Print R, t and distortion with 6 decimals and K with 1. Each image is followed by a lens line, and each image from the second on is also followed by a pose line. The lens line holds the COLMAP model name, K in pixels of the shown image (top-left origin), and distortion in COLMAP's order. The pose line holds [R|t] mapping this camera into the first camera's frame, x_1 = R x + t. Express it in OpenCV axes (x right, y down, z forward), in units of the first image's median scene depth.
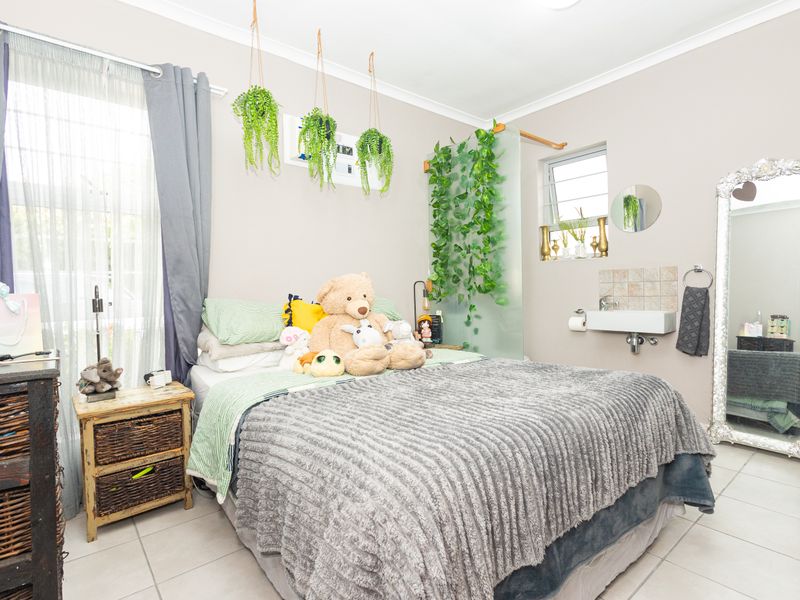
lens RADIAL K [[418.0, 0, 396.1], [0, 418.0, 299.1], [0, 0, 1]] dist [0.004287, 0.000789]
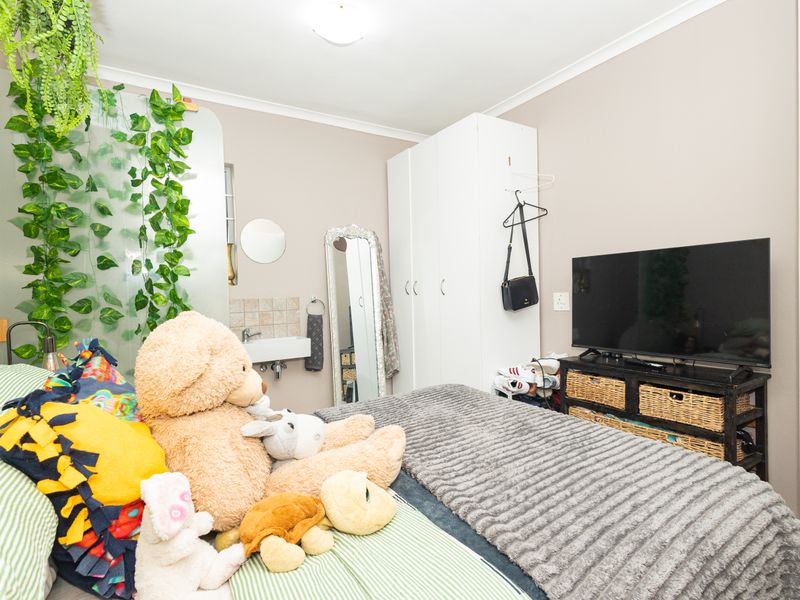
lens RADIAL K [[412.0, 0, 399.0], [0, 412.0, 311.5], [0, 0, 1]] dist [0.001506, 0.000259]
pose [[0.113937, -0.031566, 0.992986, -0.433178], [0.044351, 0.998660, 0.026657, -0.056513], [-0.992498, 0.041003, 0.115184, 0.590265]]
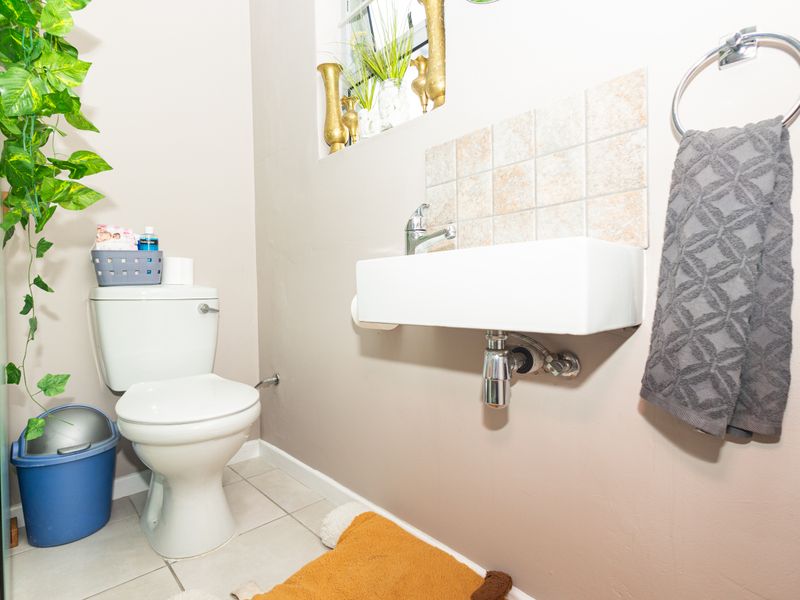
lens RADIAL K [[418.0, 0, 396.1], [0, 418.0, 299.1], [0, 0, 1]] dist [0.004287, 0.000789]
pose [[0.999233, -0.001951, 0.039097, 0.507216], [0.002024, 0.999996, -0.001819, 0.060130], [-0.039094, 0.001897, 0.999234, 0.749921]]
